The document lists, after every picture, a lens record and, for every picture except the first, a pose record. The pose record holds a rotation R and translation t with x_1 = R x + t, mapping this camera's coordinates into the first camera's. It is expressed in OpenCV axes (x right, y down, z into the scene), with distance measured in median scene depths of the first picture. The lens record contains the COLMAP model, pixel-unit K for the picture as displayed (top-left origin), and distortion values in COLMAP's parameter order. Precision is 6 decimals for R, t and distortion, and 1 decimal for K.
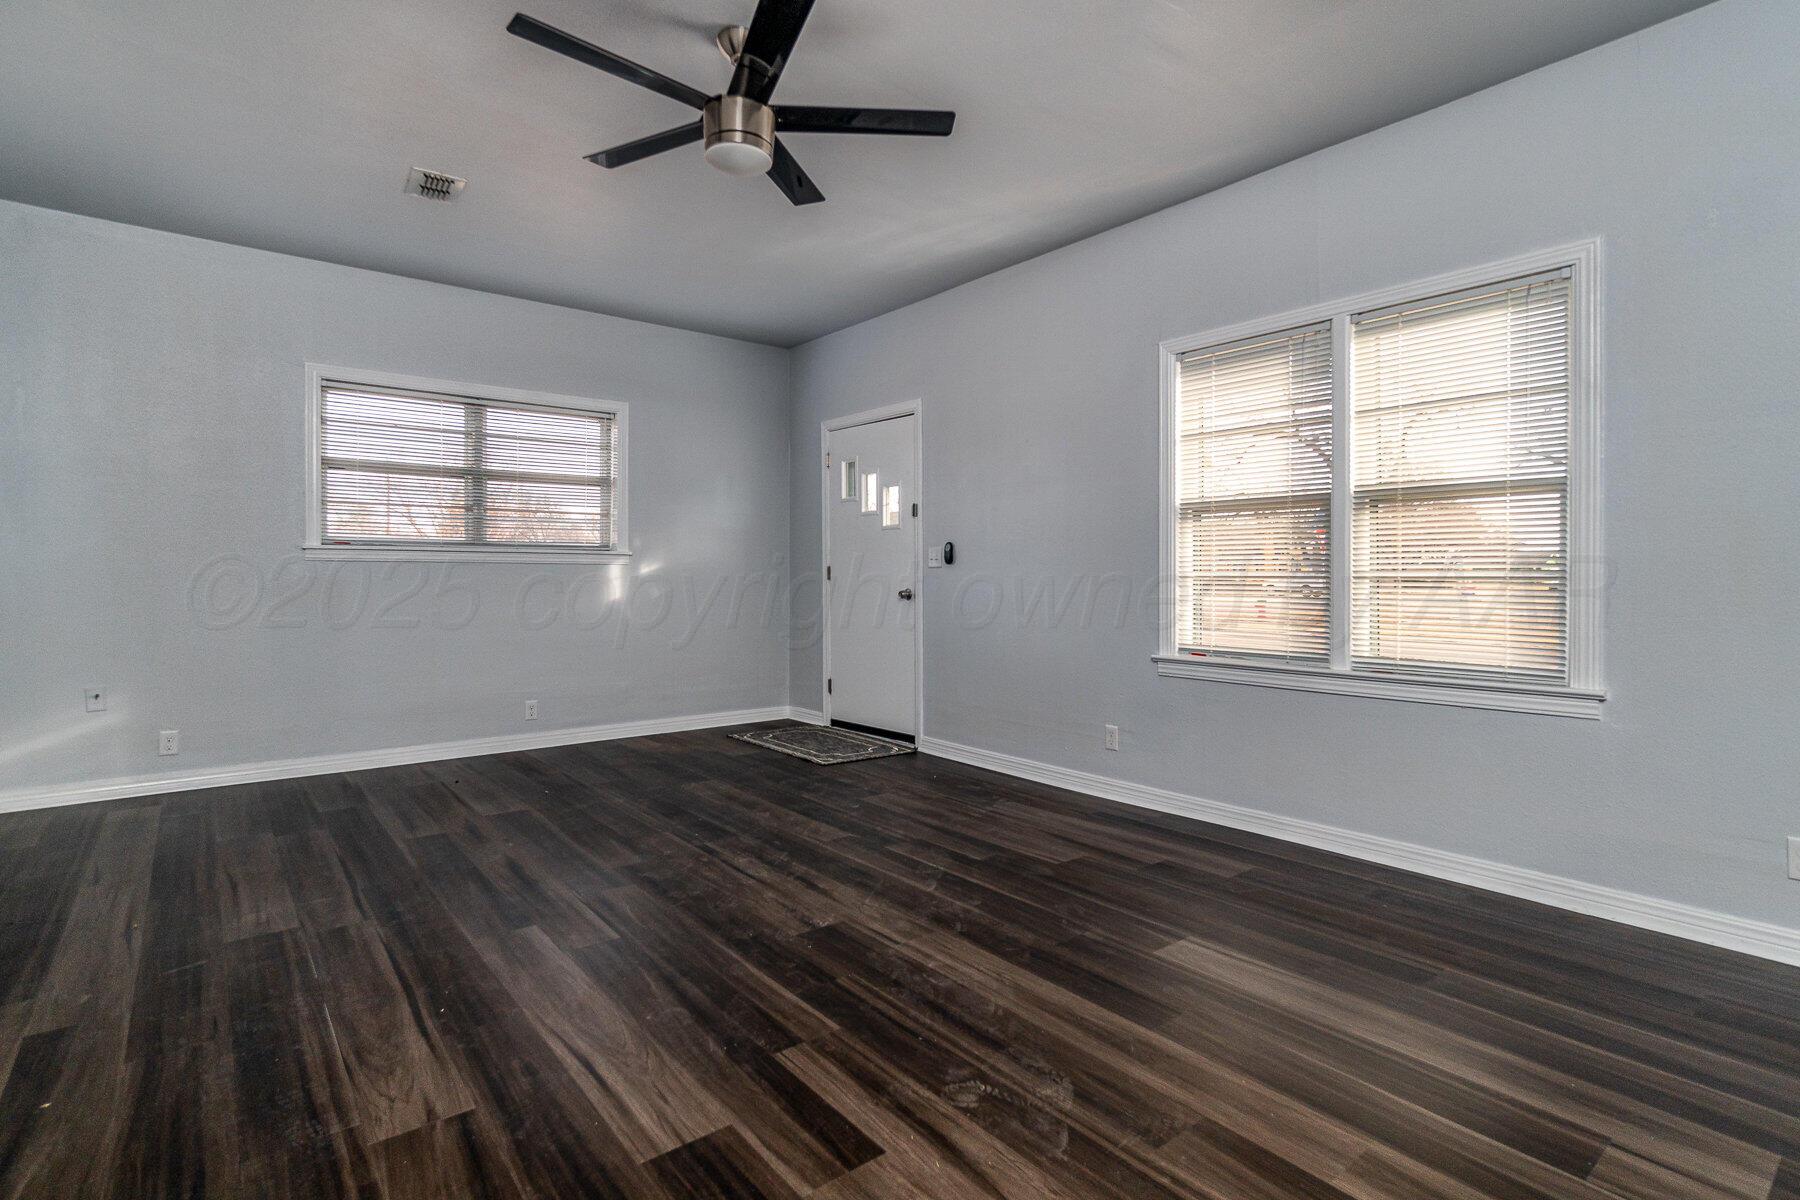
lens RADIAL K [[865.7, 0, 902.9], [0, 865.7, 584.4], [0, 0, 1]] dist [-0.006458, 0.003875]
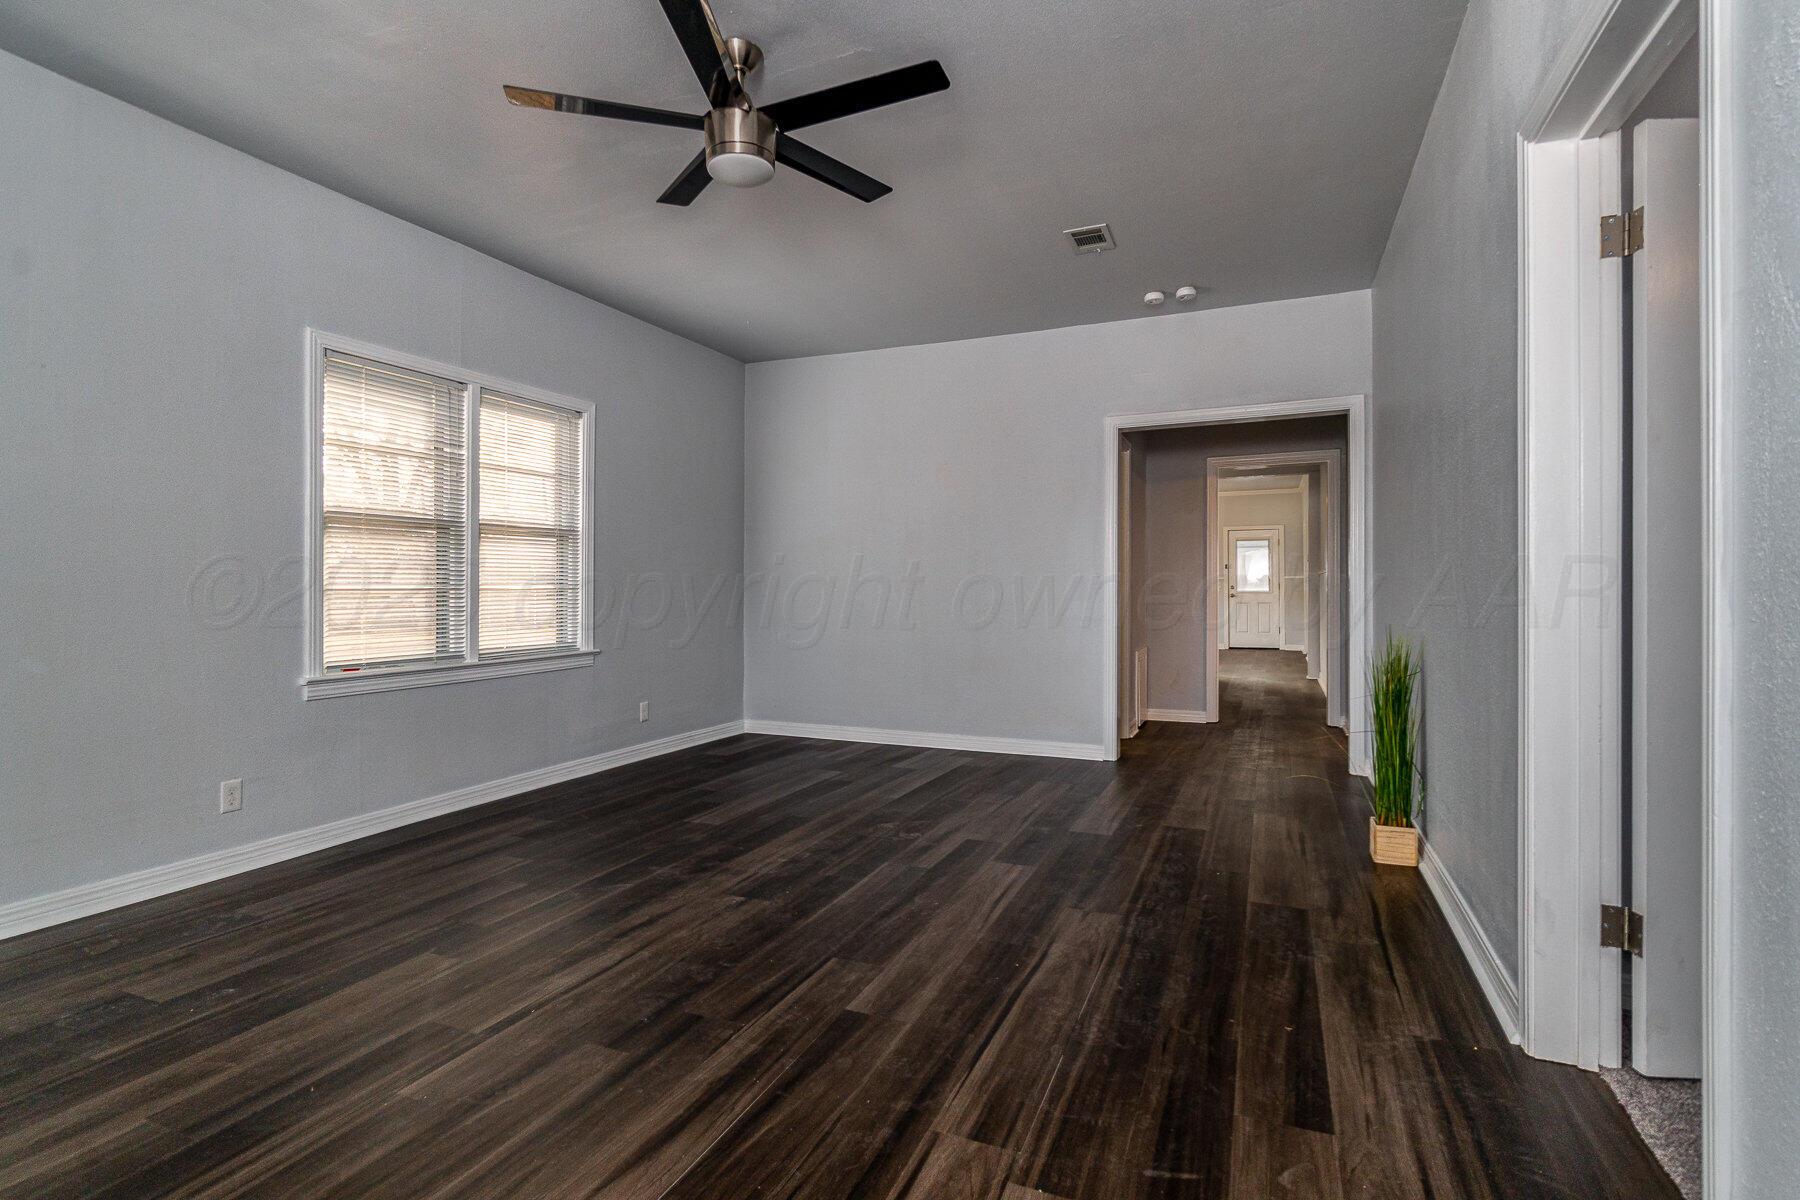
lens RADIAL K [[865.7, 0, 906.1], [0, 865.7, 588.8], [0, 0, 1]] dist [-0.006458, 0.003875]
pose [[-0.468863, -0.004560, 0.883259, -1.186315], [0.012855, 0.999846, 0.011985, -0.019555], [-0.883177, 0.016973, -0.468732, 1.332398]]
